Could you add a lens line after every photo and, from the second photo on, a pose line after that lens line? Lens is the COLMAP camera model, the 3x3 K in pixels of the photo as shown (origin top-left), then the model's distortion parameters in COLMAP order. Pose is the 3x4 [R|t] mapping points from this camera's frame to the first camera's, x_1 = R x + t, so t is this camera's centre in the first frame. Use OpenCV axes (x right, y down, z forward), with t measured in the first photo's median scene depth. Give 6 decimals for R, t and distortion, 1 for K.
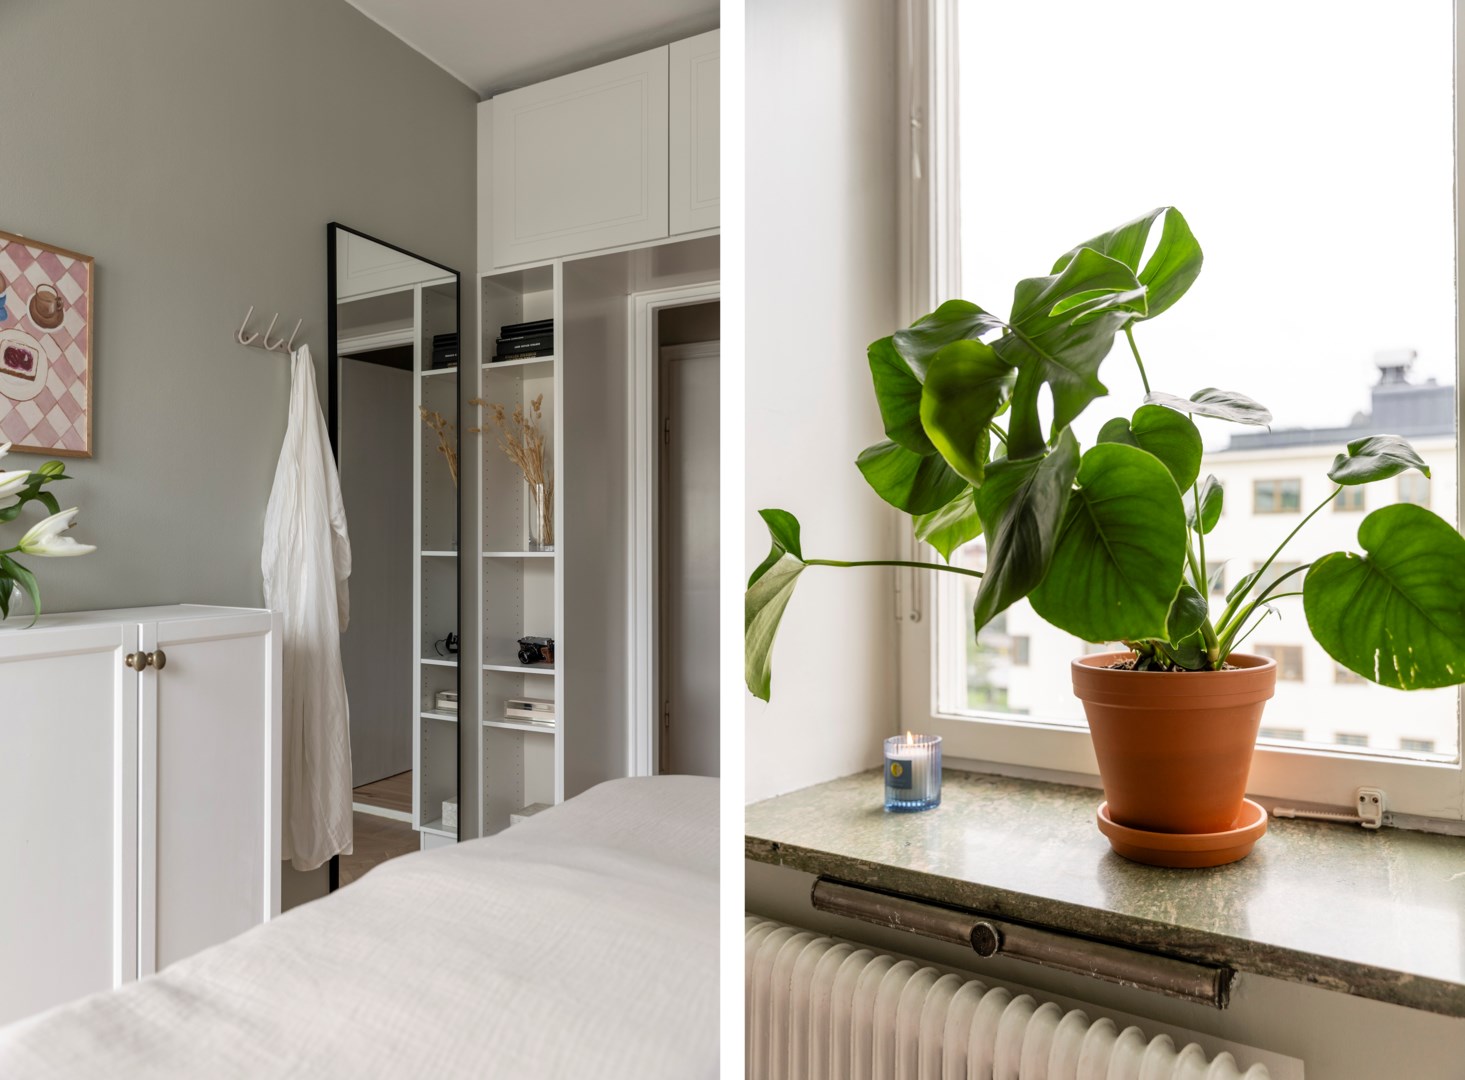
lens RADIAL K [[1348.7, 0, 733.6], [0, 1348.7, 536.9], [0, 0, 1]] dist [-0.004049, 0.000000]
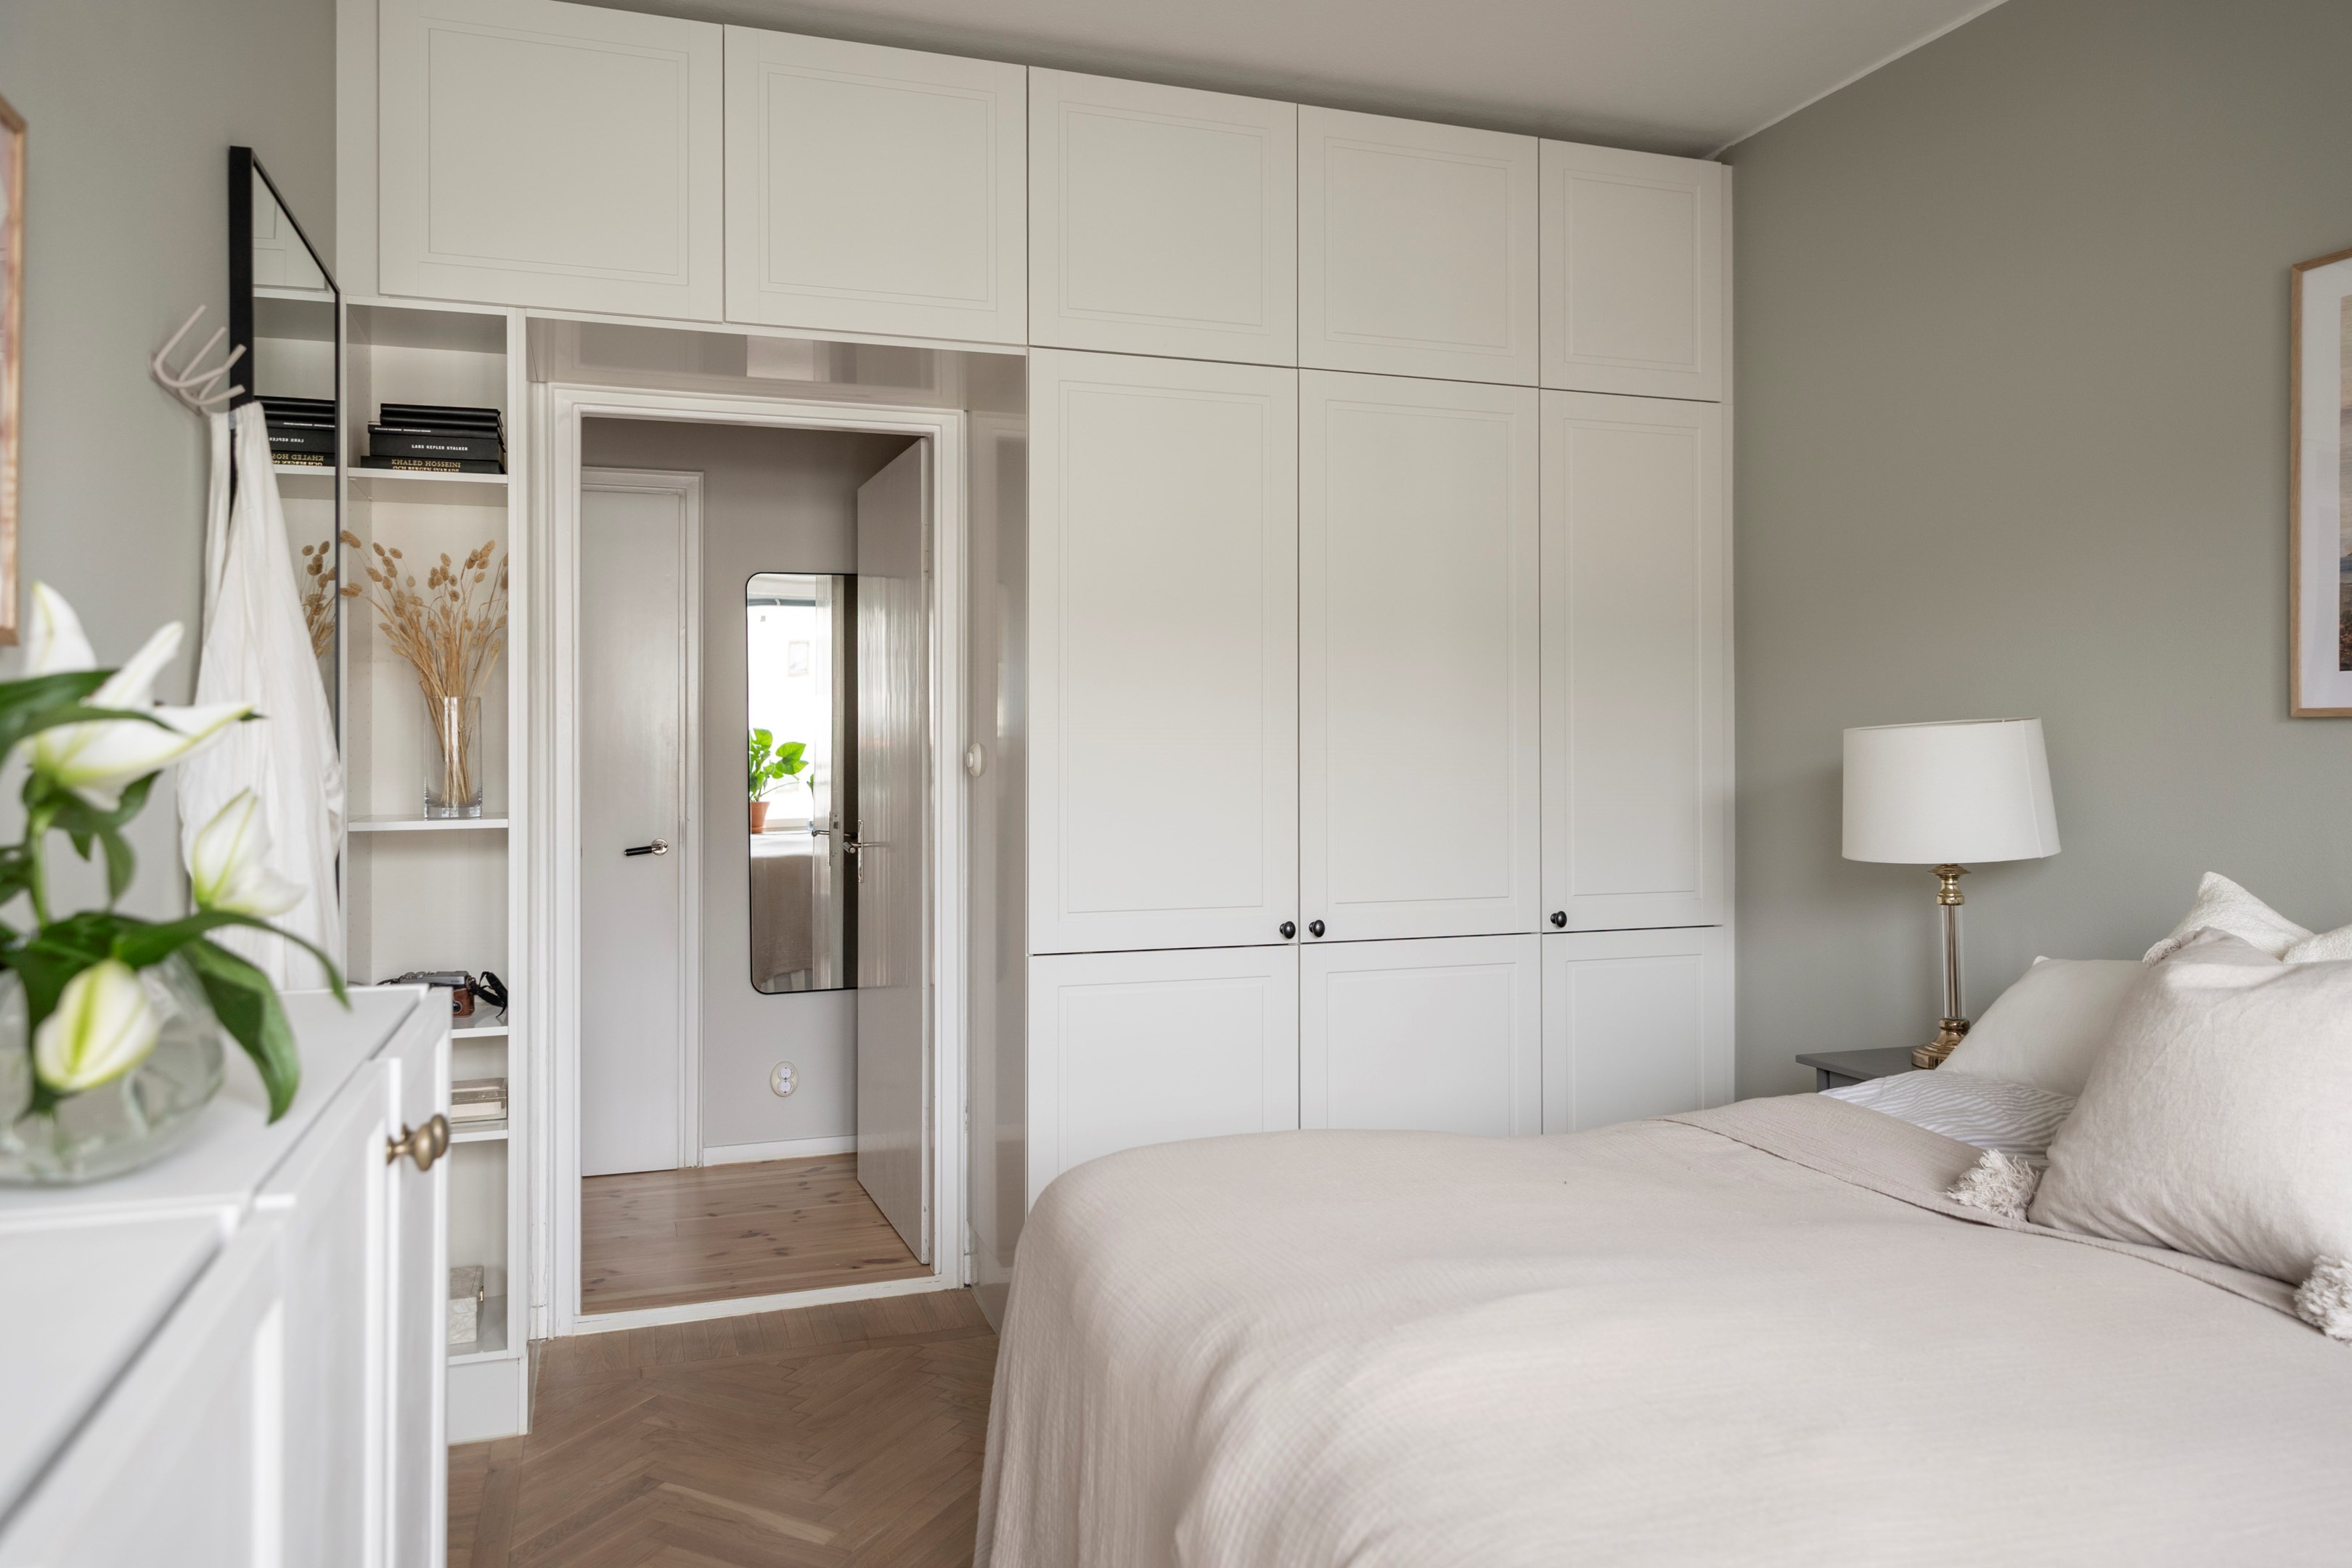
lens RADIAL K [[1543.5, 0, 1177.3], [0, 1543.5, 780.4], [0, 0, 1]] dist [0.004417, 0.005790]
pose [[0.557188, 0.003436, 0.830379, -0.518415], [0.006825, 0.999939, -0.008717, 0.002417], [-0.830358, 0.010524, 0.557130, 0.400608]]
